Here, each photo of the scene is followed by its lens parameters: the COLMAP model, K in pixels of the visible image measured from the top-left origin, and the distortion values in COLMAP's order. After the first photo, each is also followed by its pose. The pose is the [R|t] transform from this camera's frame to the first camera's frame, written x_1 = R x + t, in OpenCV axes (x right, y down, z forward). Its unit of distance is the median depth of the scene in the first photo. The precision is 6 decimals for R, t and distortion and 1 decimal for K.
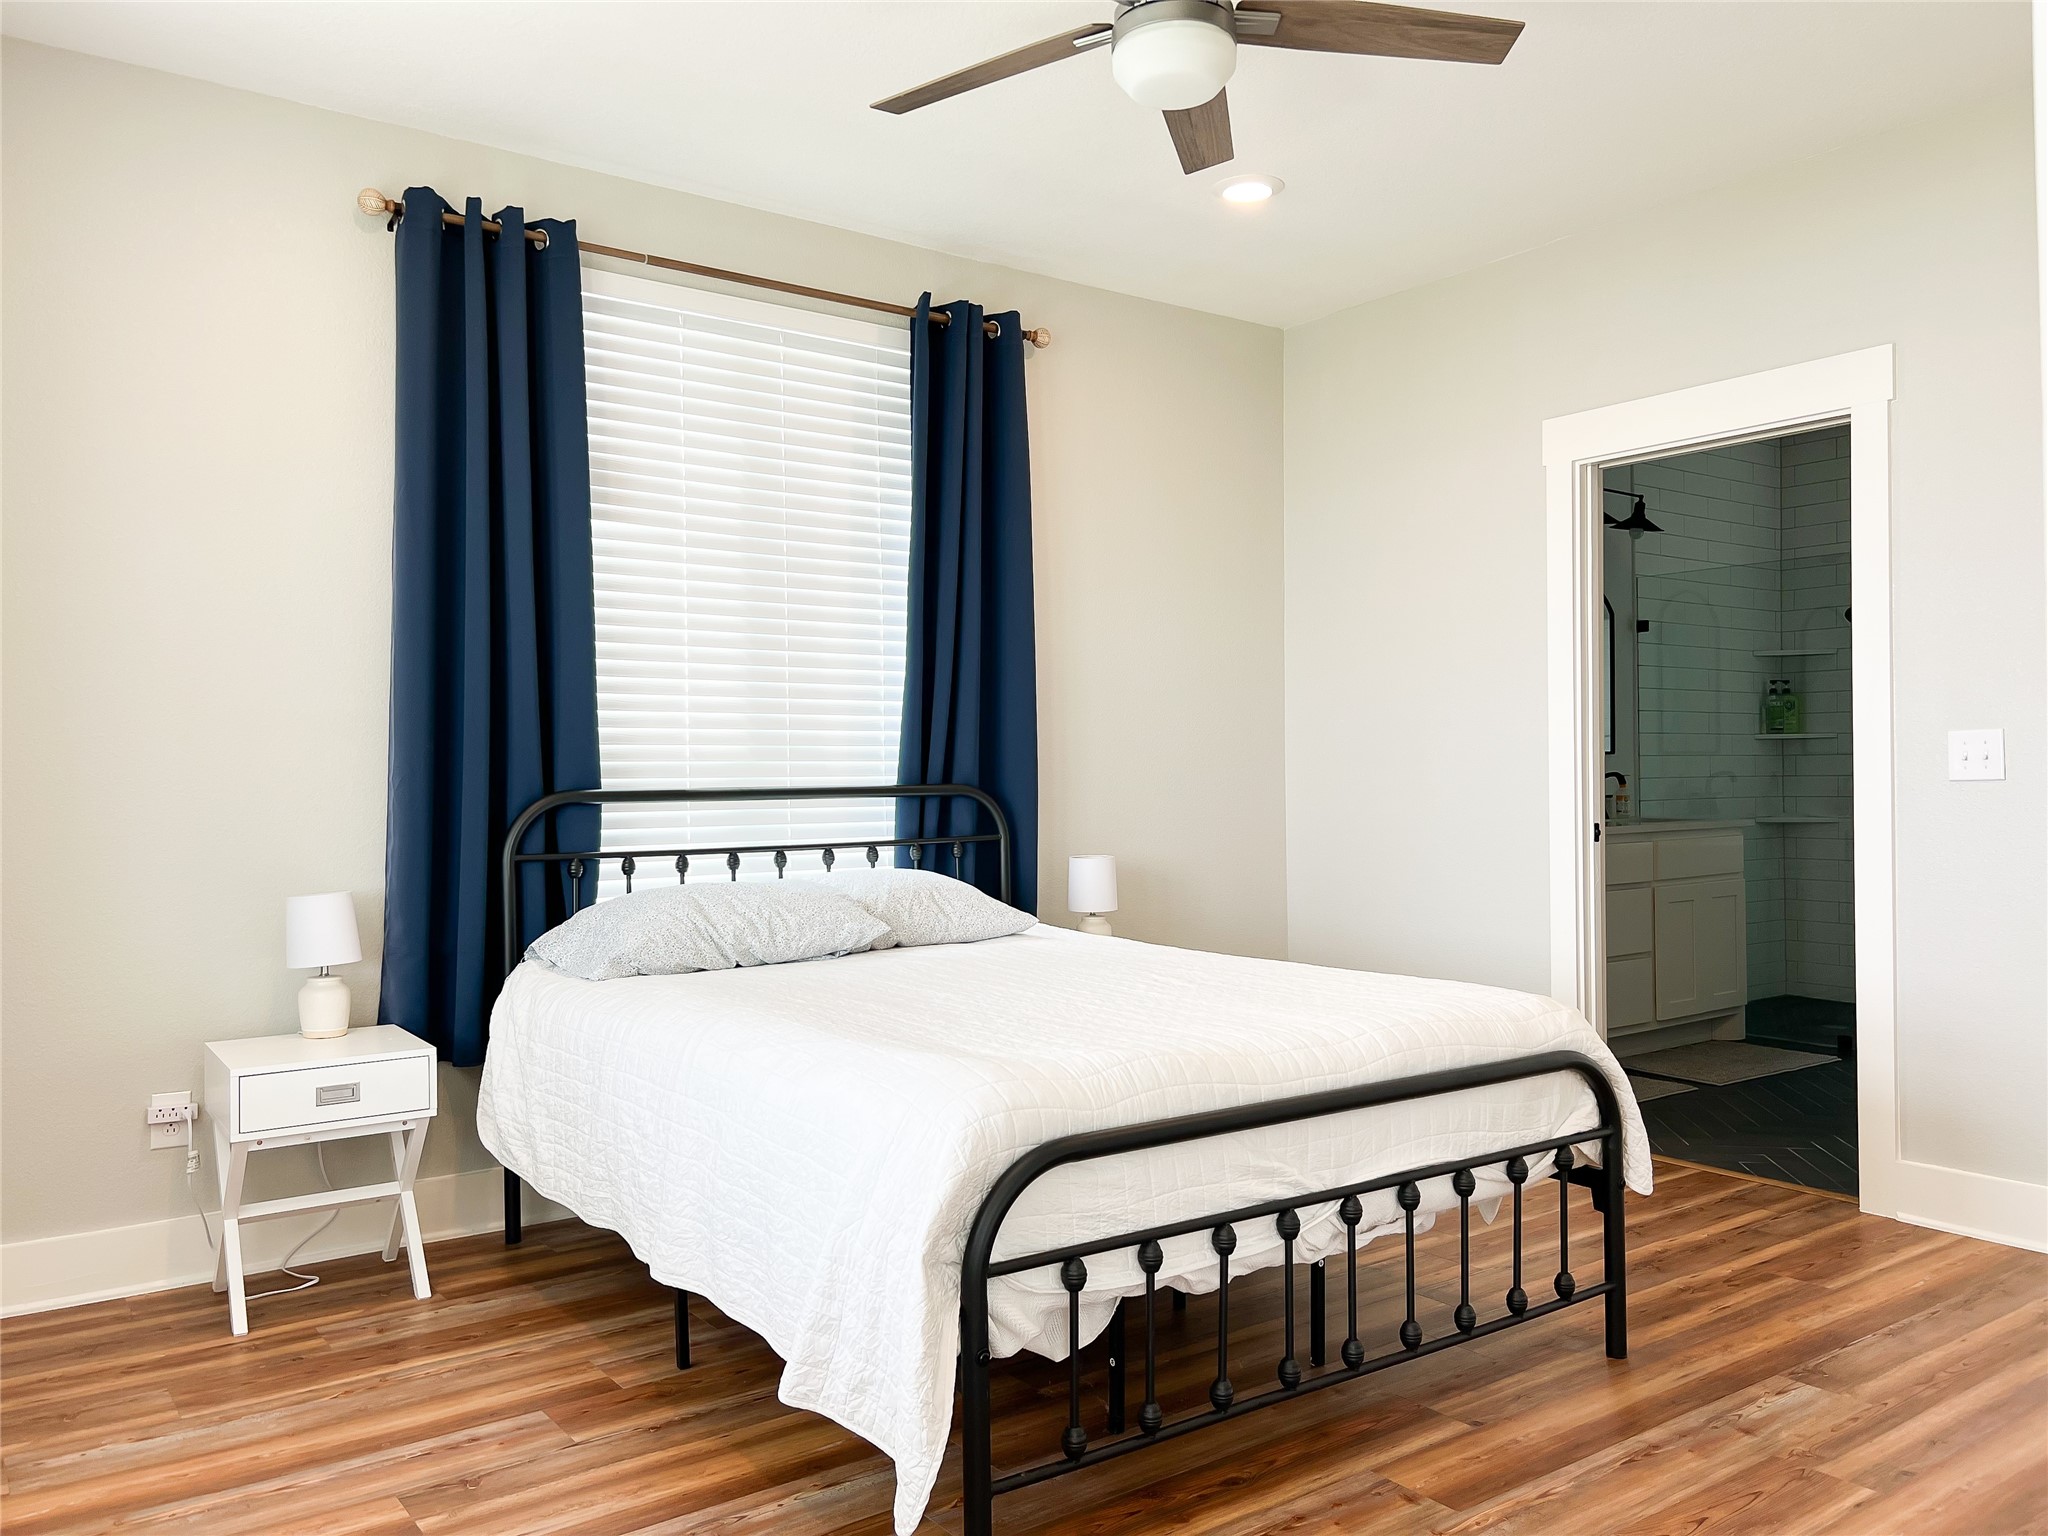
lens RADIAL K [[1554.9, 0, 1033.4], [0, 1554.9, 771.4], [0, 0, 1]] dist [0.064683, -0.070489]
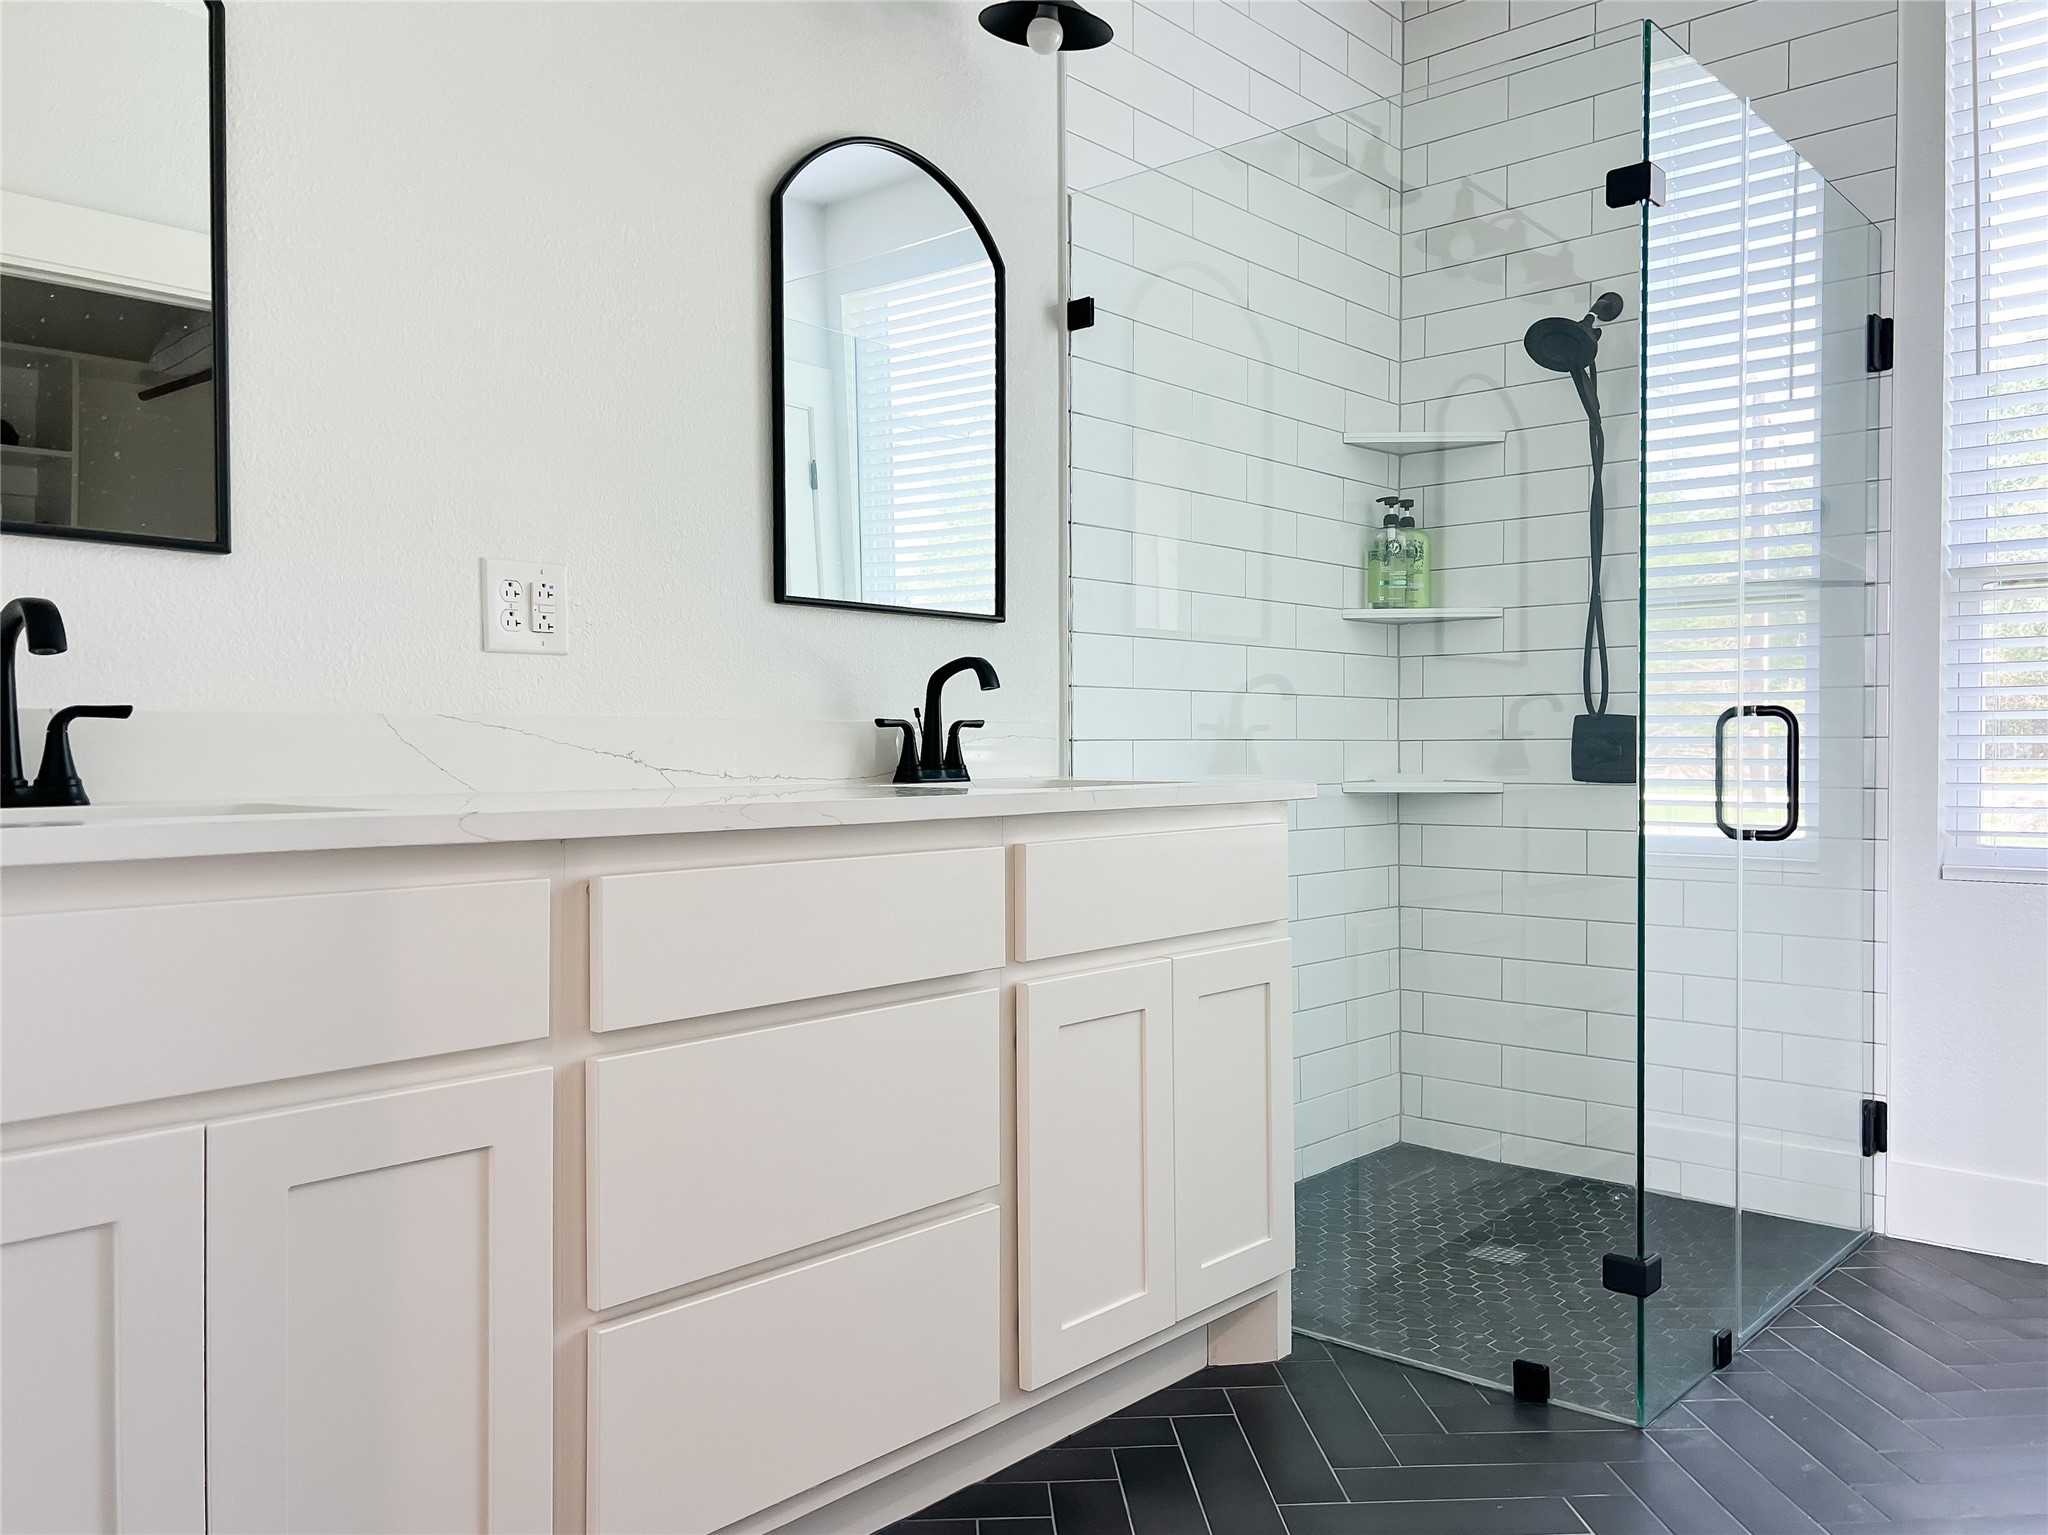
lens RADIAL K [[1554.9, 0, 1021.2], [0, 1554.9, 759.4], [0, 0, 1]] dist [0.064683, -0.070489]
pose [[0.981867, 0.016565, 0.188845, 0.287645], [-0.020653, 0.999593, 0.019702, 0.014995], [-0.188442, -0.023245, 0.981809, 0.578857]]
